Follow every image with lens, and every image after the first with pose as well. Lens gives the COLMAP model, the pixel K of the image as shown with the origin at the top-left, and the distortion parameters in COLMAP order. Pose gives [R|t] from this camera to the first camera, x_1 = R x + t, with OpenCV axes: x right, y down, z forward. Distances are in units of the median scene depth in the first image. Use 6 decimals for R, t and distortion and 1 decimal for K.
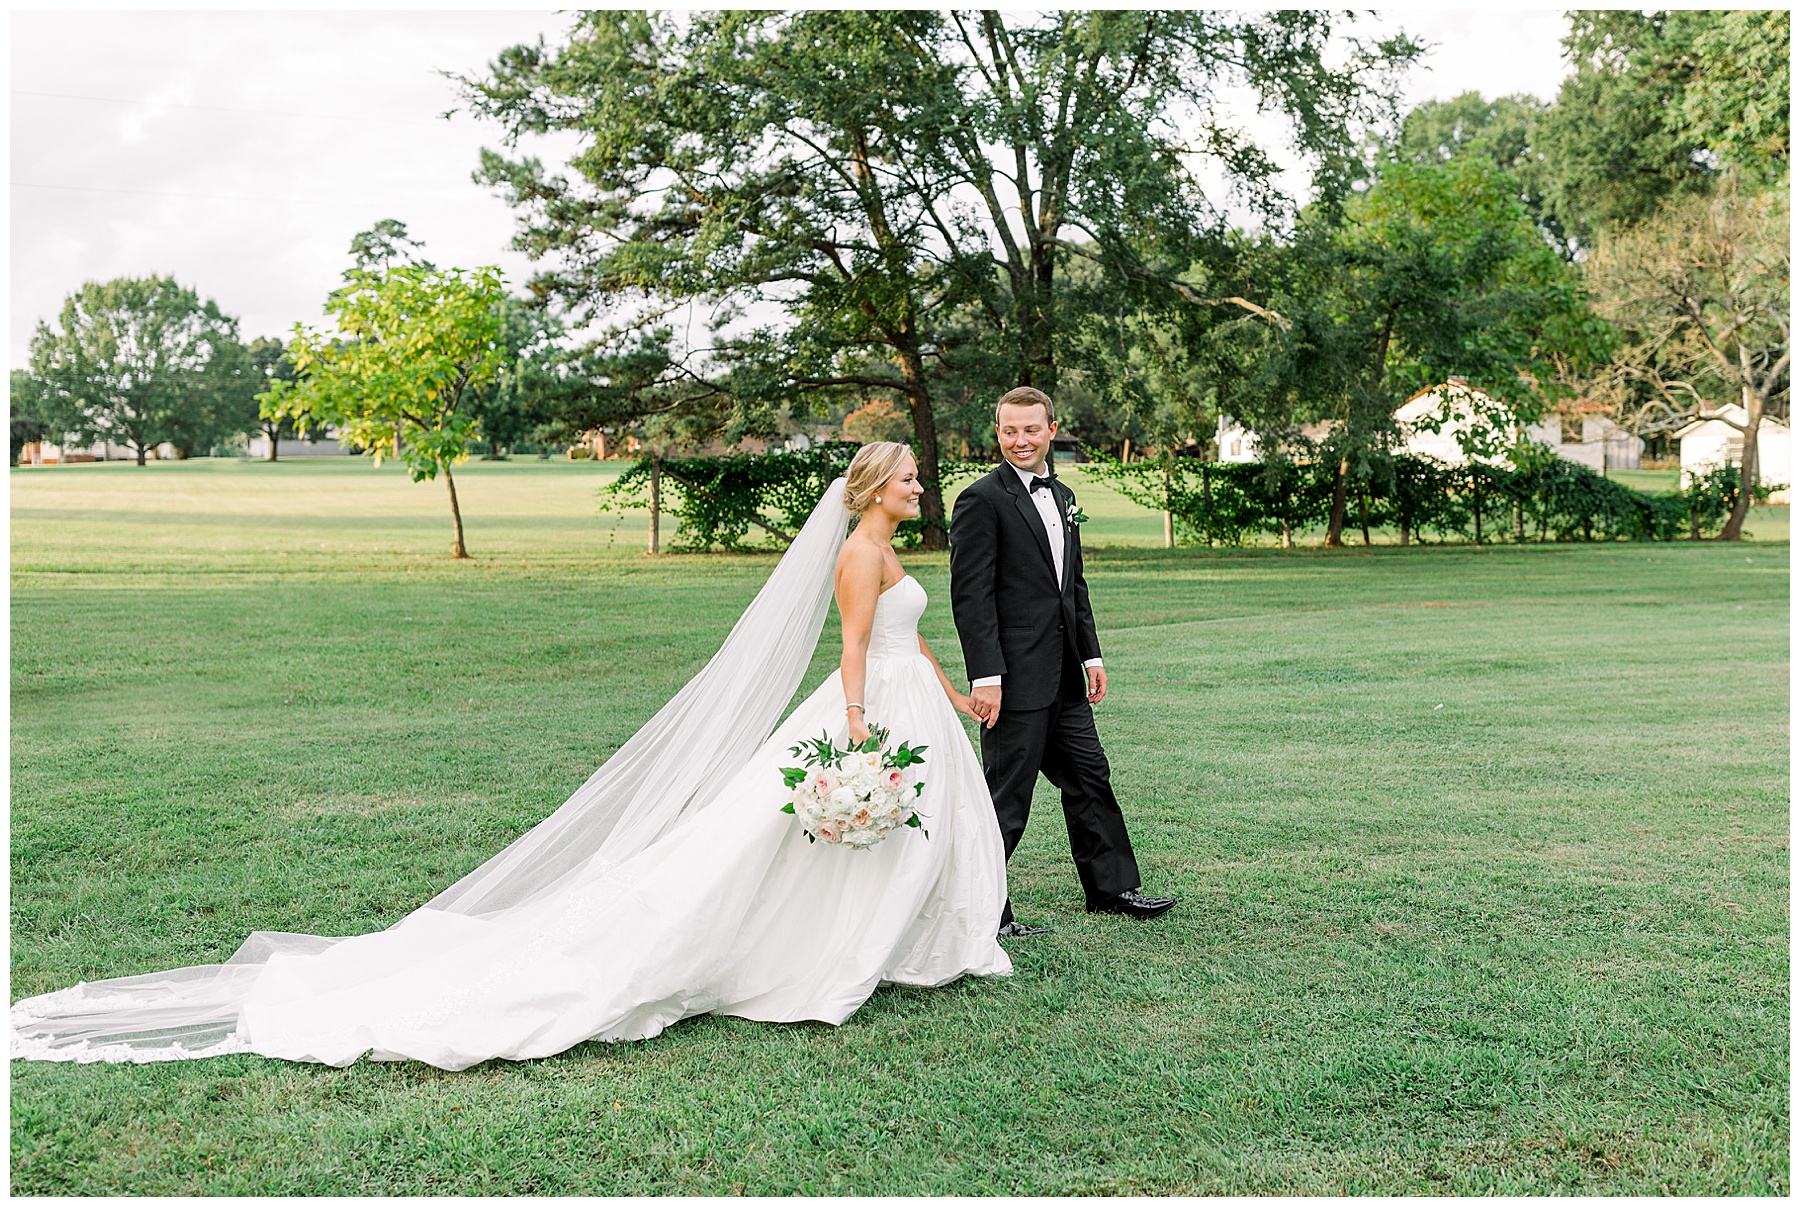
lens RADIAL K [[1804.8, 0, 975.0], [0, 1804.8, 577.0], [0, 0, 1]] dist [0.007544, -0.007920]
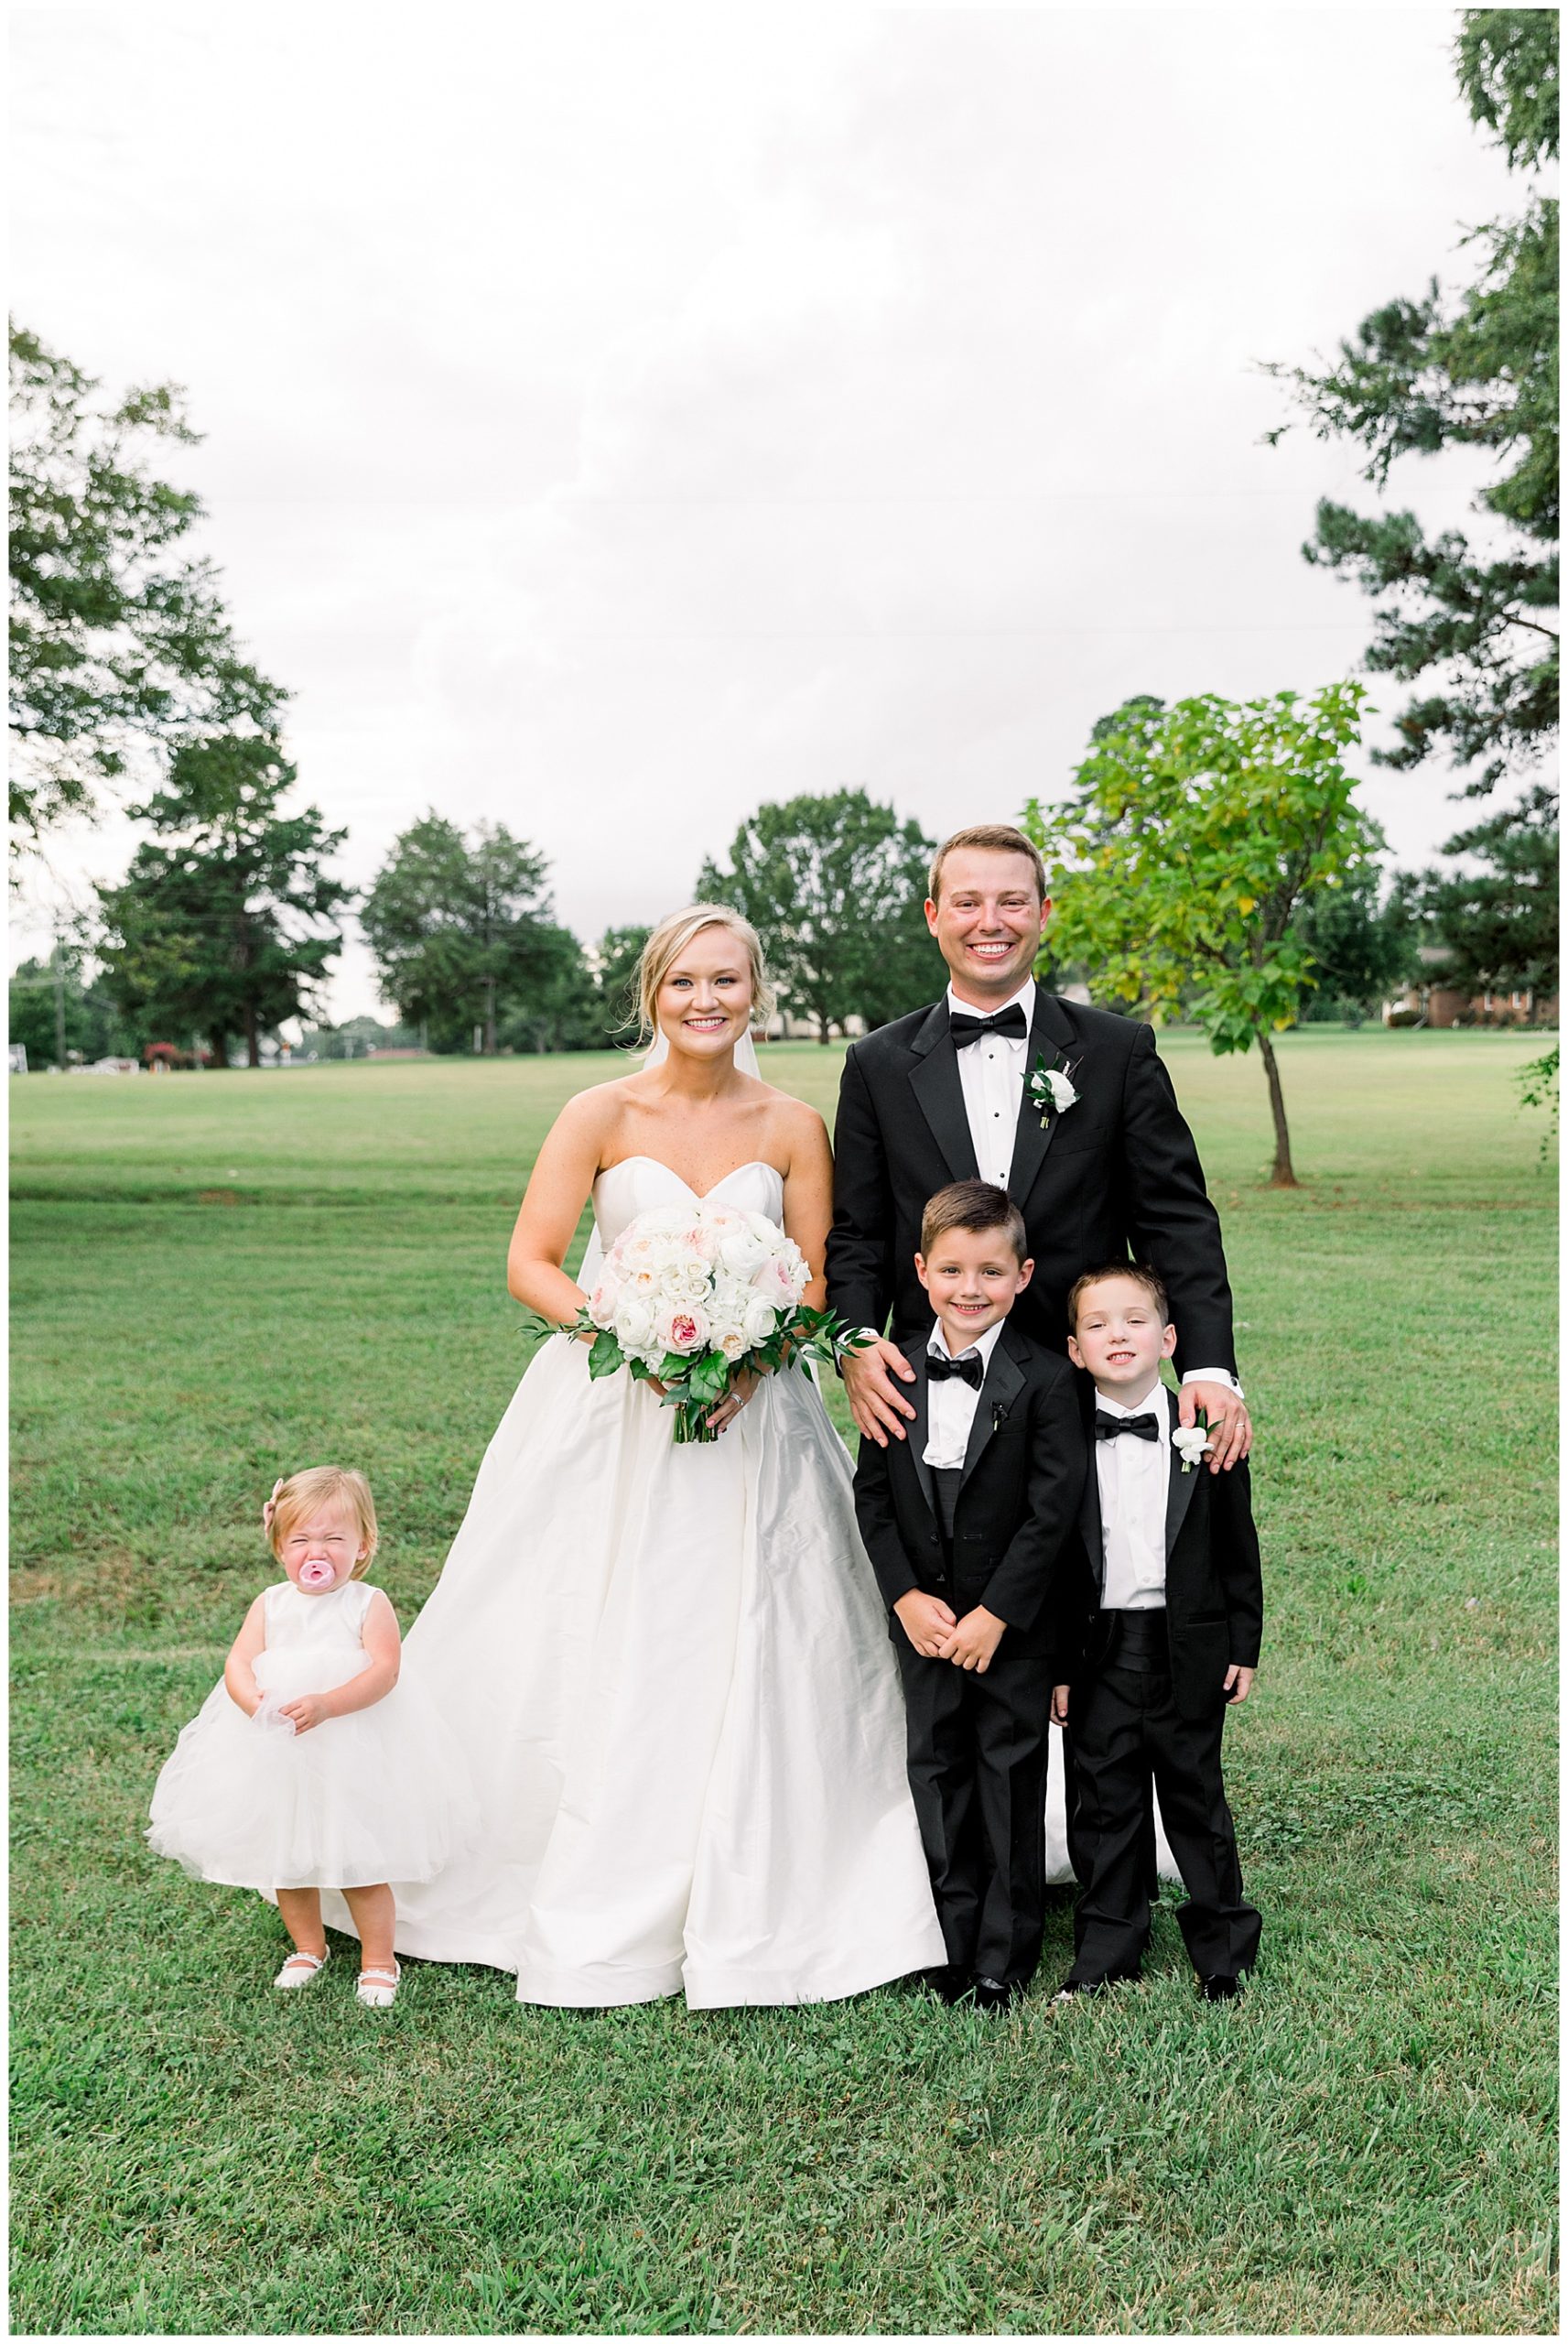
lens RADIAL K [[2494.1, 0, 883.3], [0, 2494.1, 1237.1], [0, 0, 1]] dist [0.016825, -0.002273]
pose [[0.916574, 0.017328, -0.399490, -0.070526], [-0.010357, 0.999754, 0.019604, -0.007638], [0.399731, -0.013831, 0.916528, 0.177693]]
